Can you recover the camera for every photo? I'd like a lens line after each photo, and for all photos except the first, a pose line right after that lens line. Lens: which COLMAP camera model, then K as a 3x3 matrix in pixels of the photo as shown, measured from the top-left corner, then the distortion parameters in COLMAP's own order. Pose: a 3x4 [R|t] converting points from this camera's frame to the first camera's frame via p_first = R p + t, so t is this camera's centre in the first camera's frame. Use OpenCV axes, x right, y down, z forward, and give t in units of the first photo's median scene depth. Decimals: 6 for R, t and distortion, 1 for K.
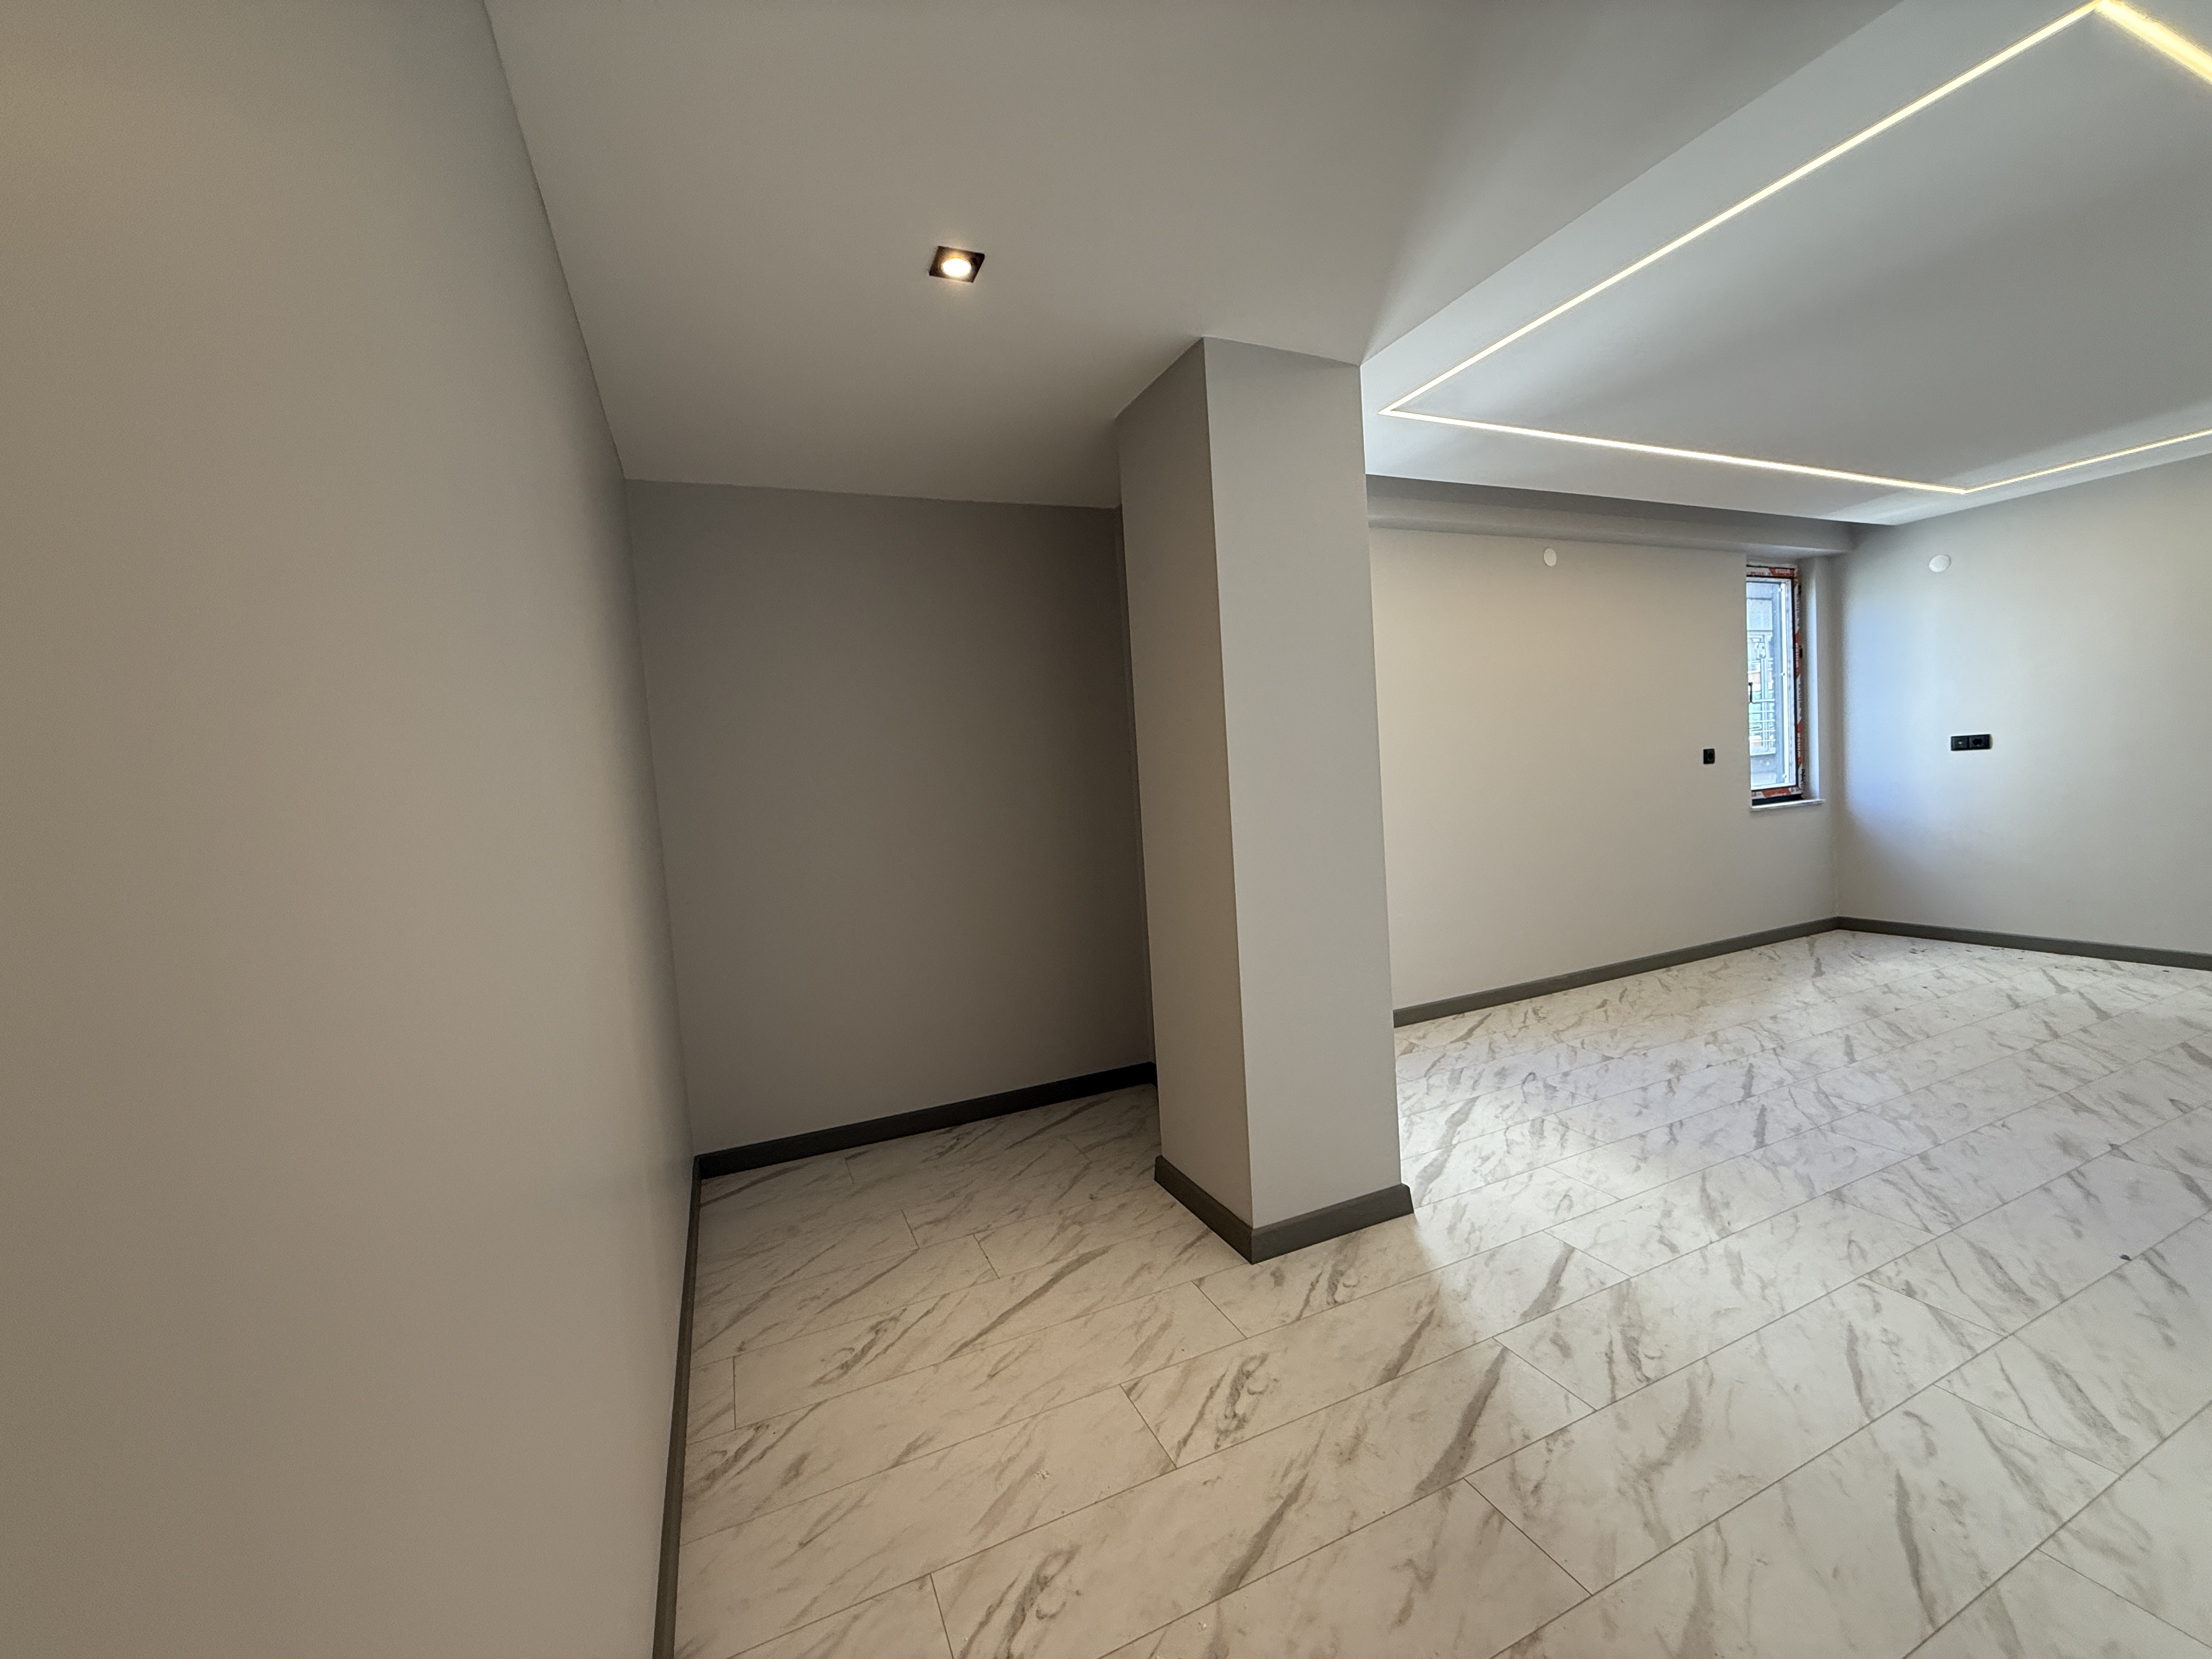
lens RADIAL K [[910.5, 0, 1106.0], [0, 910.5, 829.5], [0, 0, 1]] dist [-0.016572, -0.000224]
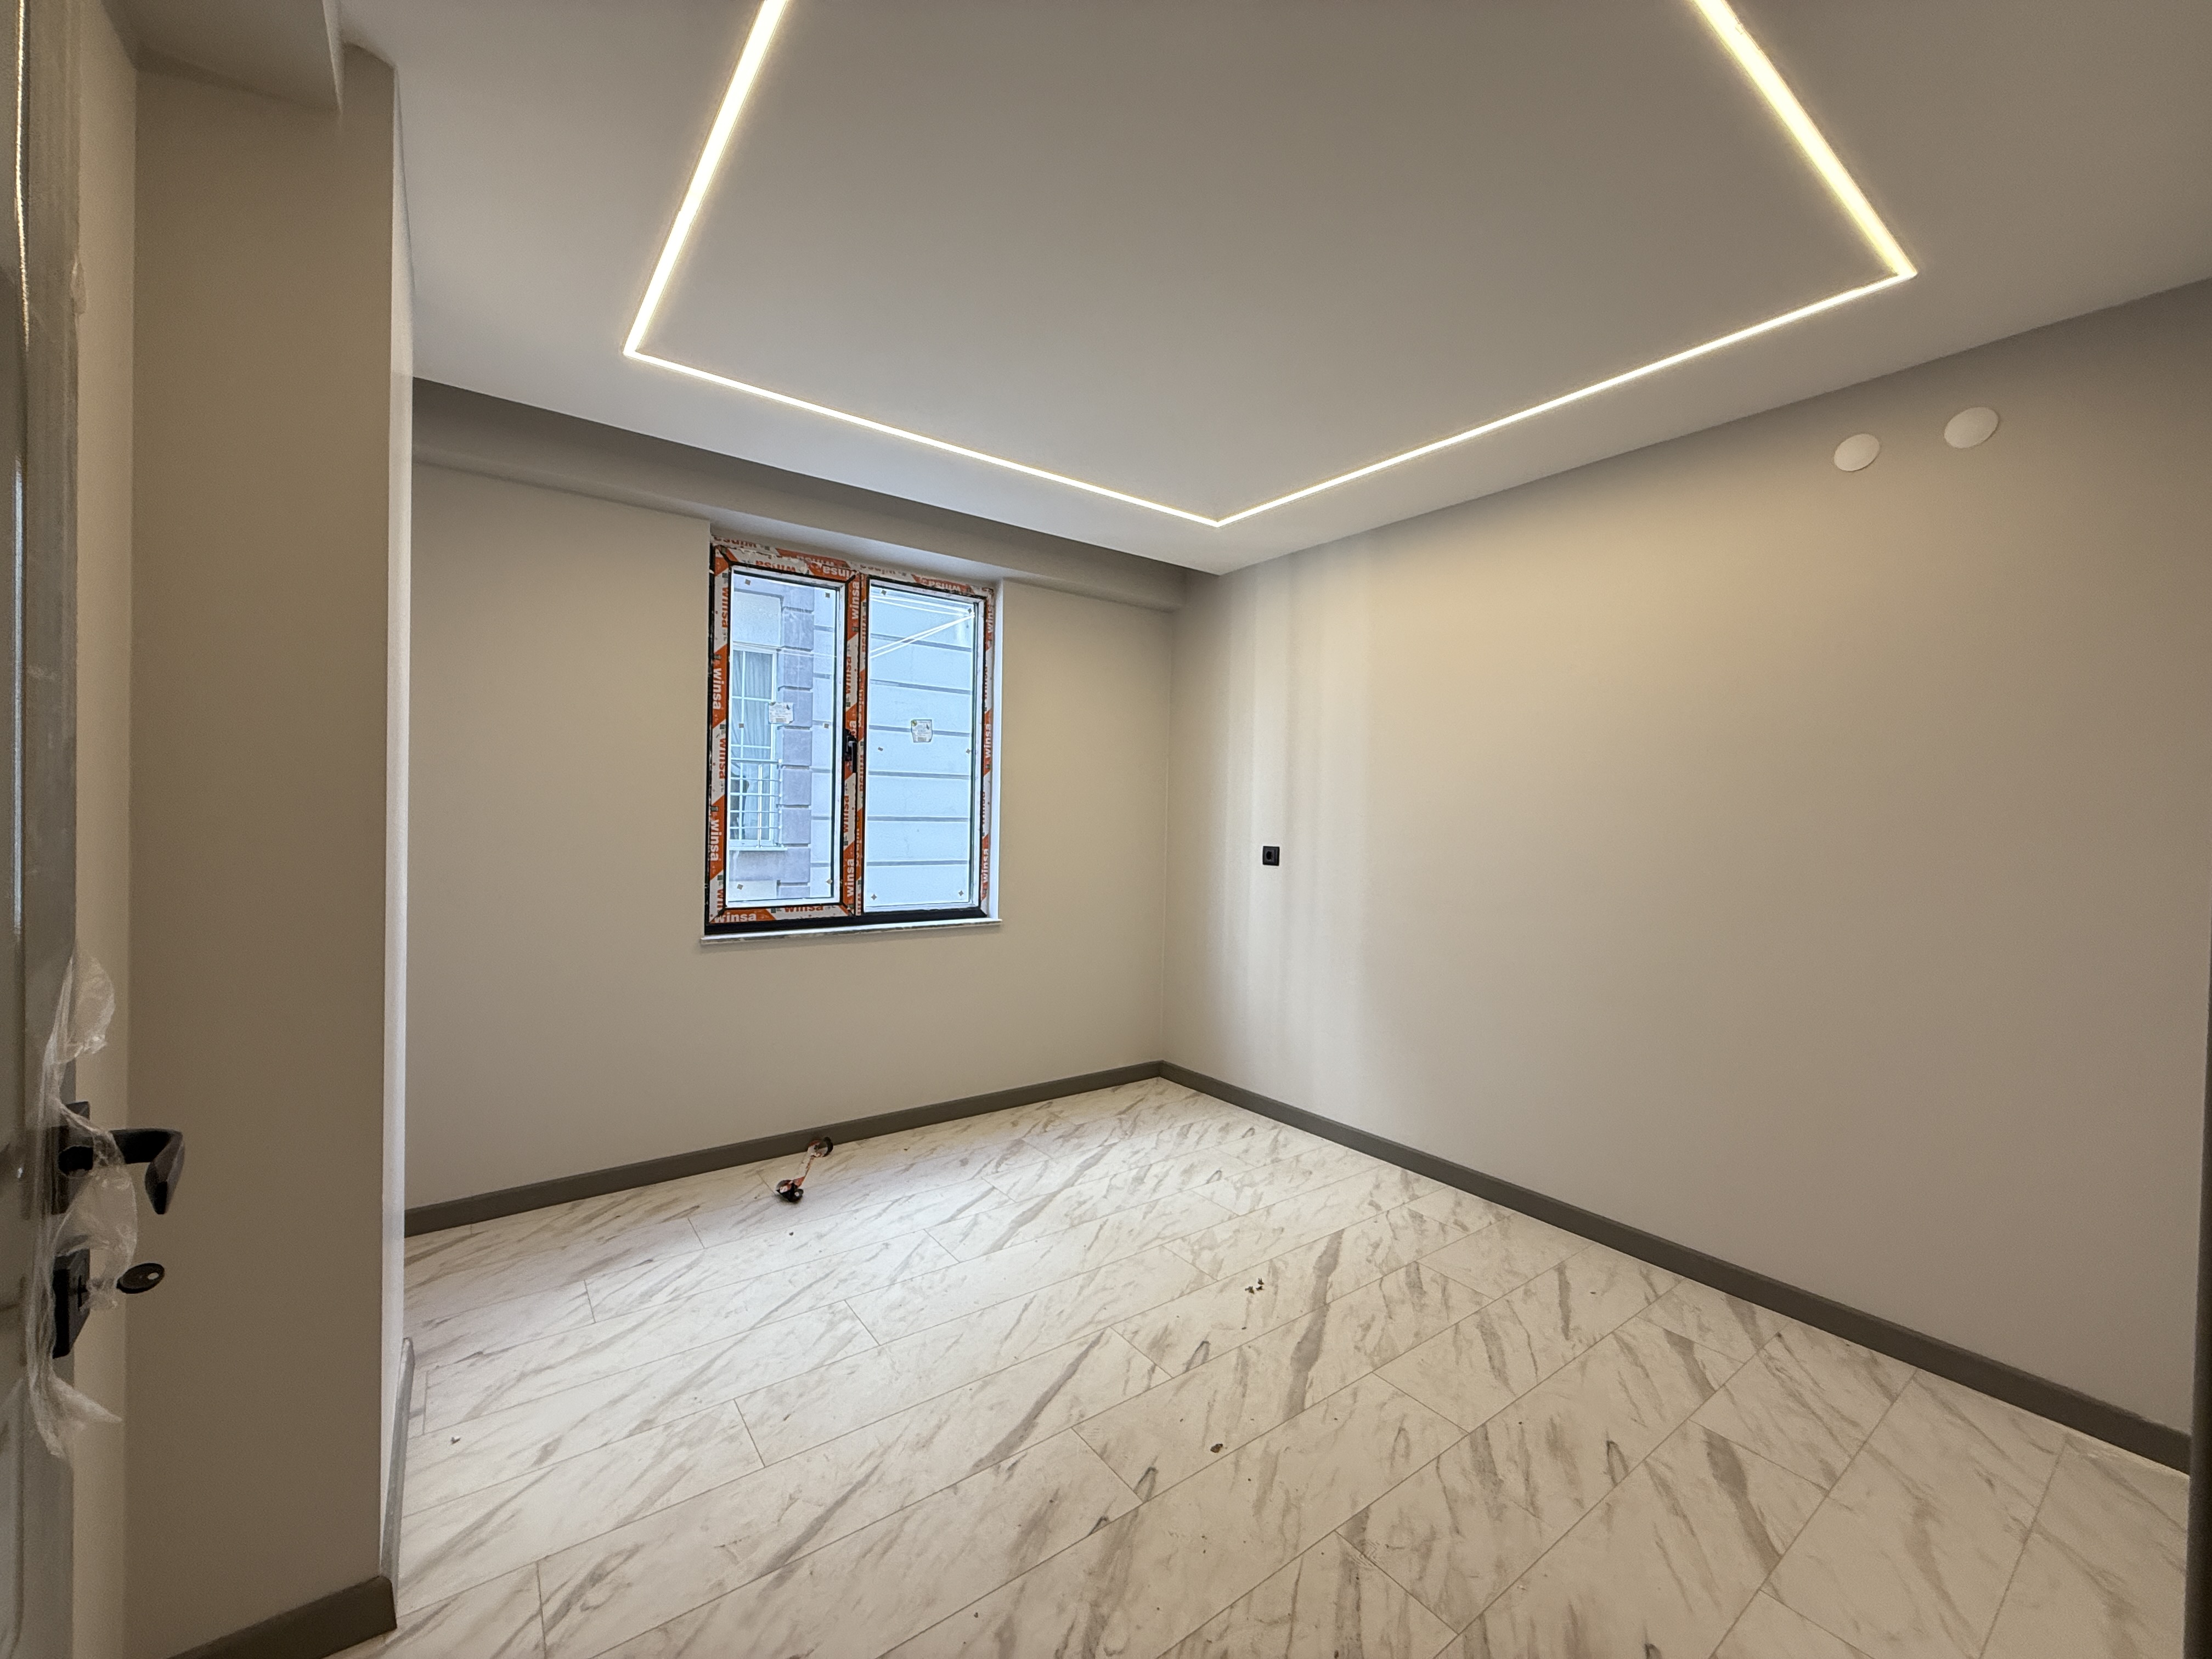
lens RADIAL K [[880.1, 0, 1100.8], [0, 880.1, 826.6], [0, 0, 1]] dist [-0.000210, -0.001304]
pose [[0.971191, 0.080801, 0.224187, 0.717745], [-0.067286, 0.995462, -0.067294, -0.065624], [-0.228607, 0.050271, 0.972220, 0.309546]]
